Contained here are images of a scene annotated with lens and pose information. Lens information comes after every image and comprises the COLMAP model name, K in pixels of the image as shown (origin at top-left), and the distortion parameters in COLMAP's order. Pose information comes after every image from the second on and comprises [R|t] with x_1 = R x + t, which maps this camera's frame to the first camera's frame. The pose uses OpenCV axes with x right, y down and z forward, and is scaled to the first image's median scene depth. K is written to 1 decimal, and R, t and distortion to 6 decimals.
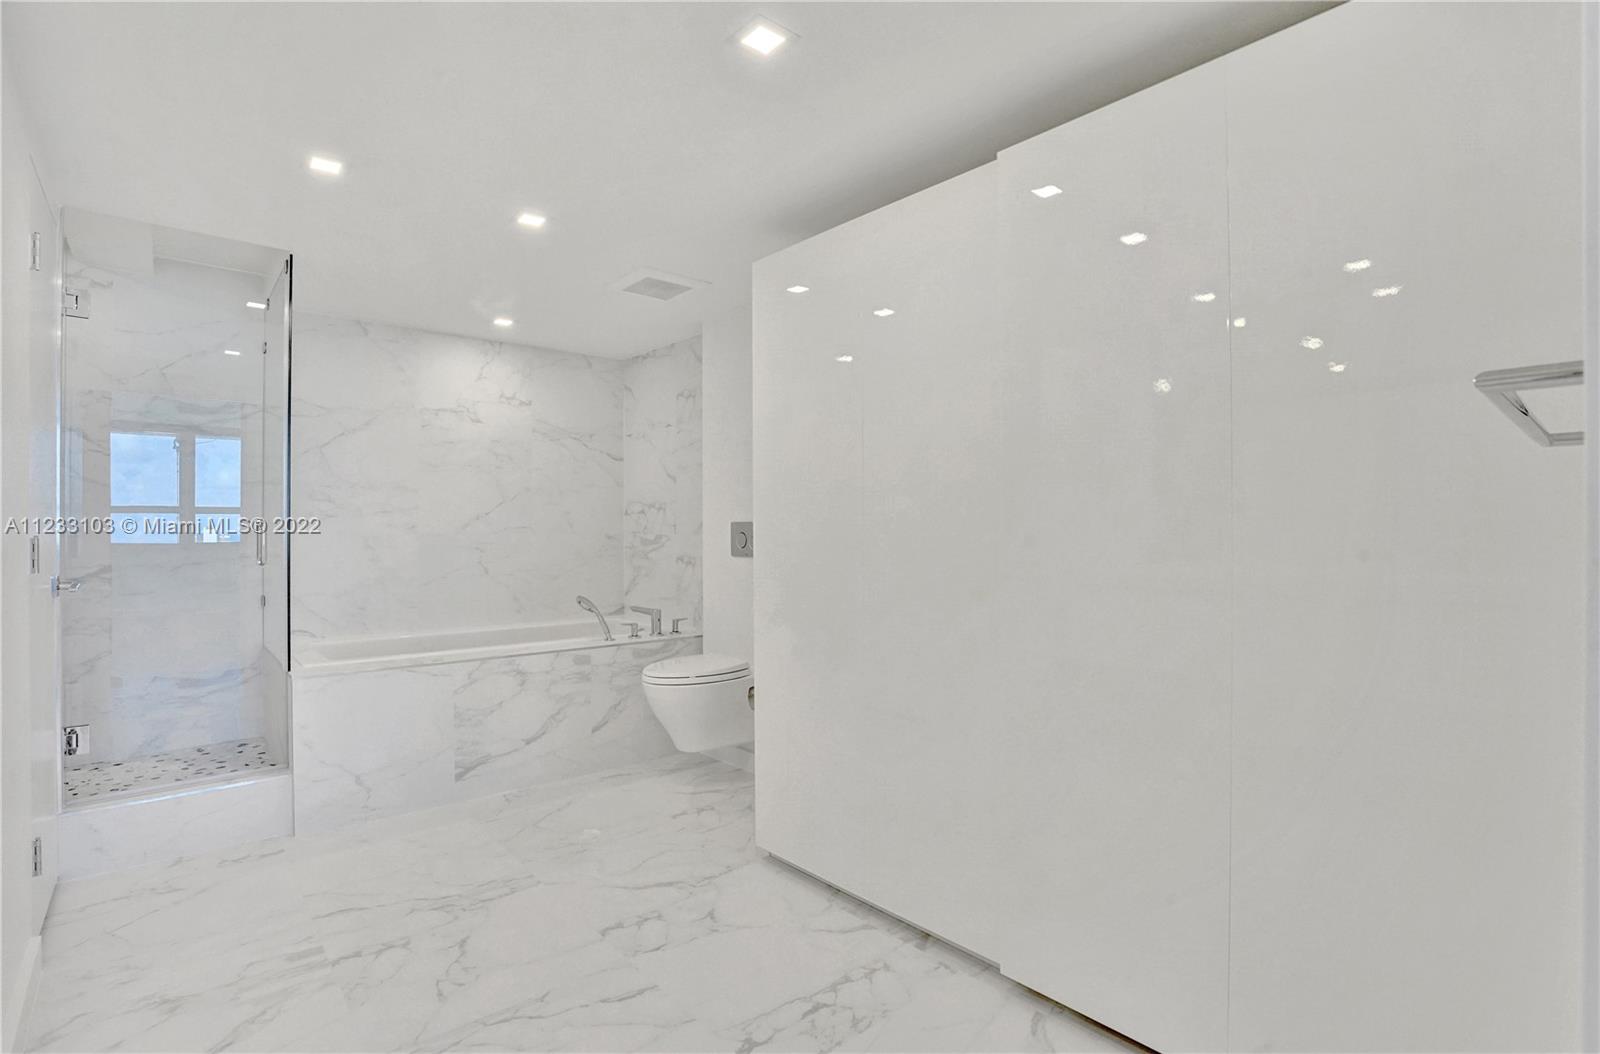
lens RADIAL K [[780.3, 0, 776.3], [0, 780.3, 526.8], [0, 0, 1]] dist [-0.050343, 0.019894]
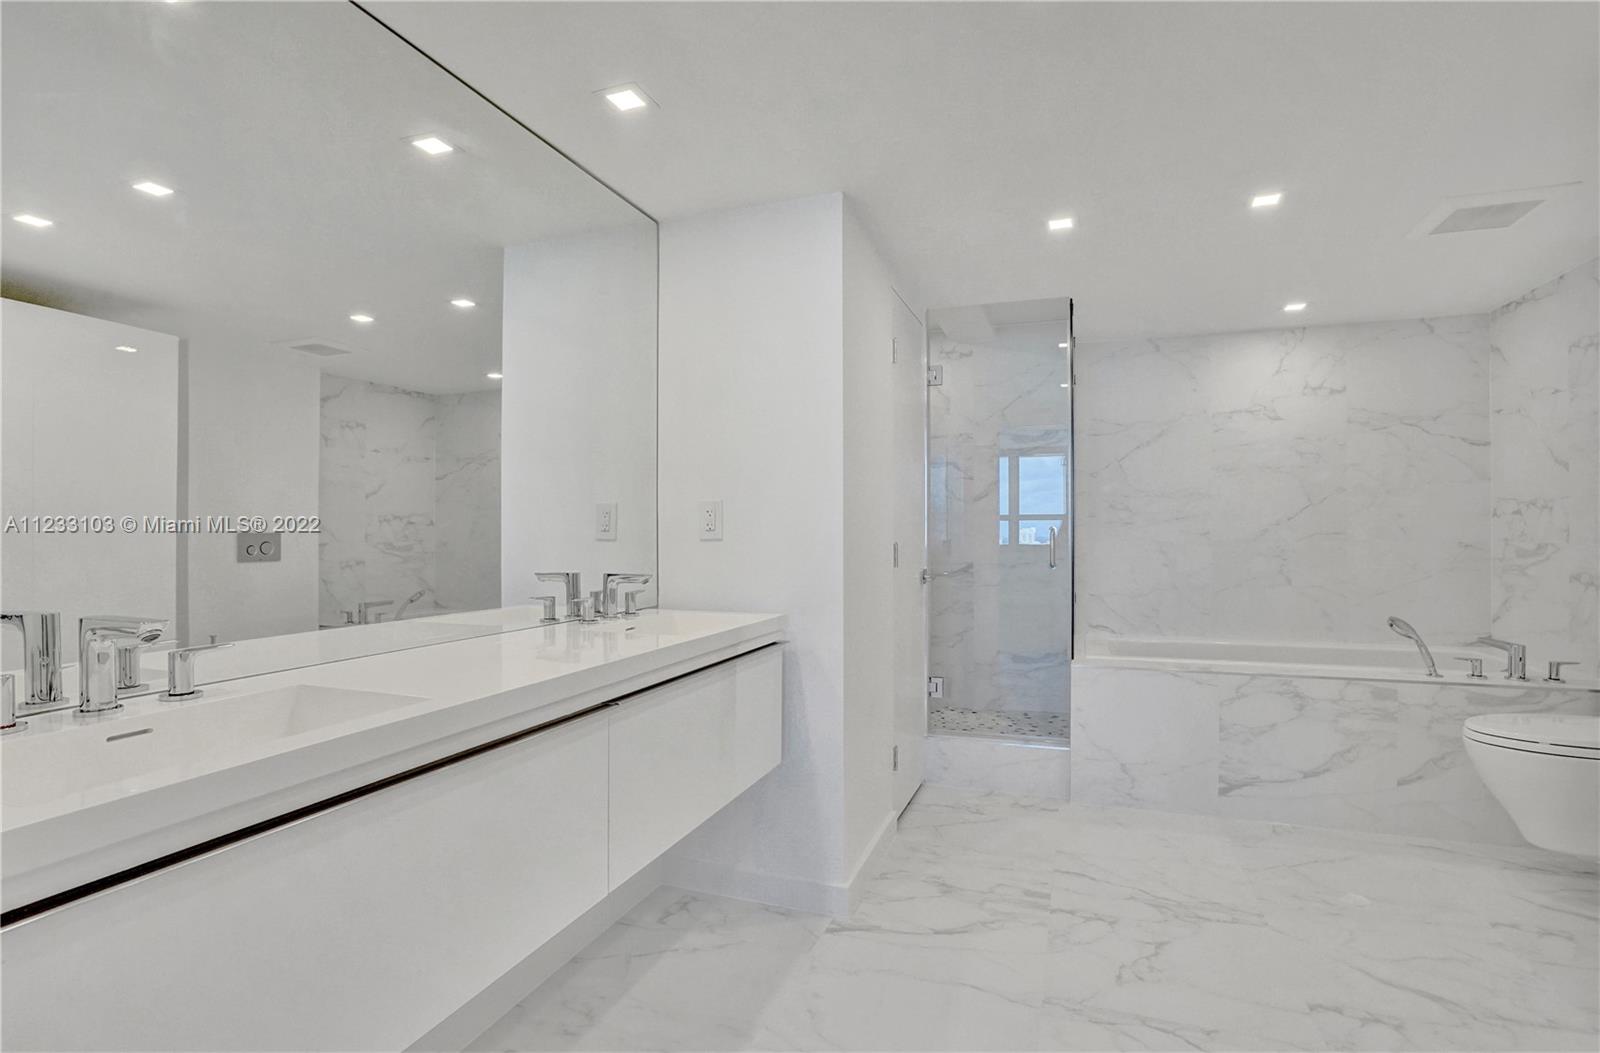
lens RADIAL K [[780.3, 0, 776.3], [0, 780.3, 526.3], [0, 0, 1]] dist [-0.050343, 0.019894]
pose [[0.473692, -0.008605, -0.880648, 0.163109], [0.005937, 0.999961, -0.006577, -0.006311], [0.880670, -0.002113, 0.473725, 0.045960]]
